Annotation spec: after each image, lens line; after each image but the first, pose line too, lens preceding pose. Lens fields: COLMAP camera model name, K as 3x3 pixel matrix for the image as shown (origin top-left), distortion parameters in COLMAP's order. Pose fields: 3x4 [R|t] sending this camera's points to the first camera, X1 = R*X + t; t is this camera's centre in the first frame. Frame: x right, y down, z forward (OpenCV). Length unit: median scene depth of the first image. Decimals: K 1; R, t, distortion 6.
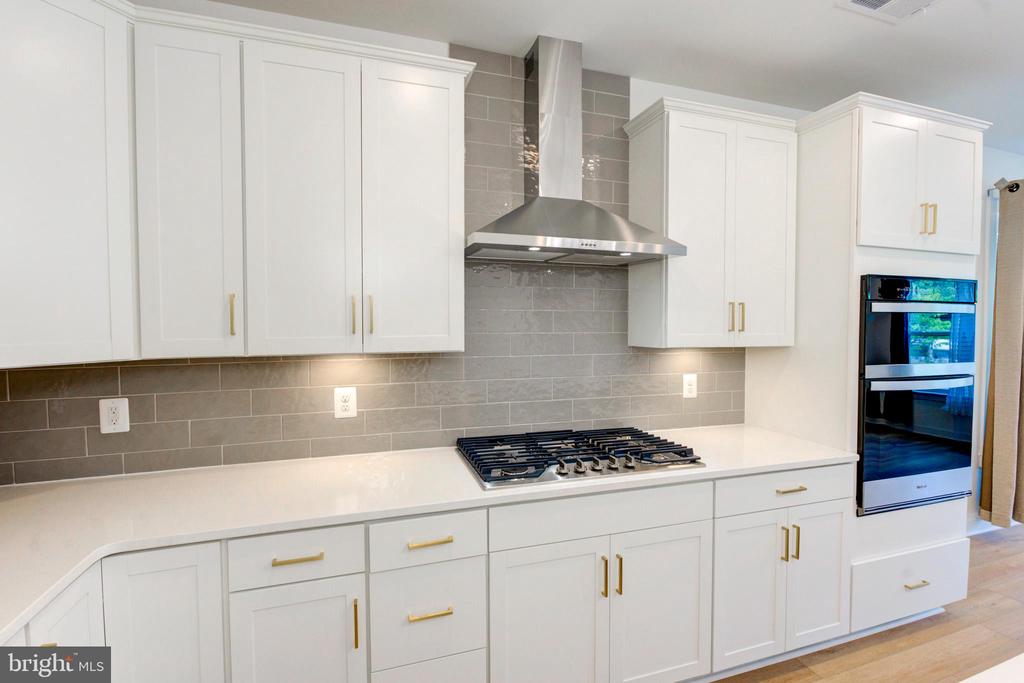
lens RADIAL K [[461.5, 0, 507.9], [0, 461.5, 332.4], [0, 0, 1]] dist [-0.003466, -0.000732]
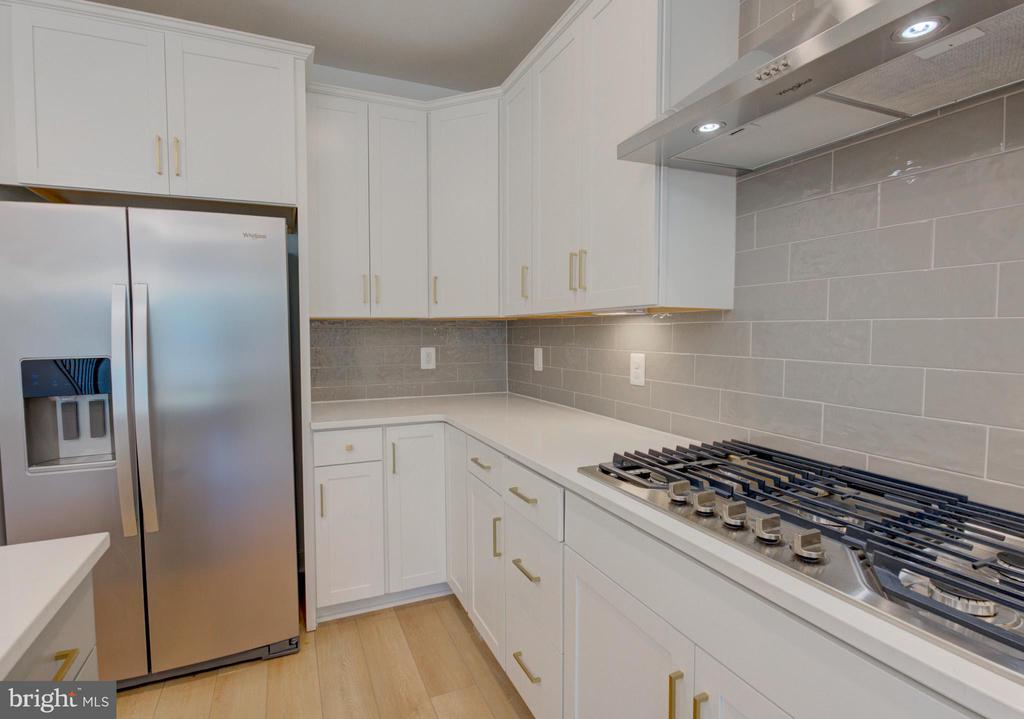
lens RADIAL K [[485.4, 0, 480.3], [0, 485.4, 352.6], [0, 0, 1]] dist [-0.003693, -0.000216]
pose [[0.070551, 0.041639, -0.996639, 0.594882], [-0.024315, 0.998903, 0.040013, 0.083316], [0.997212, 0.021410, 0.071486, 0.587780]]
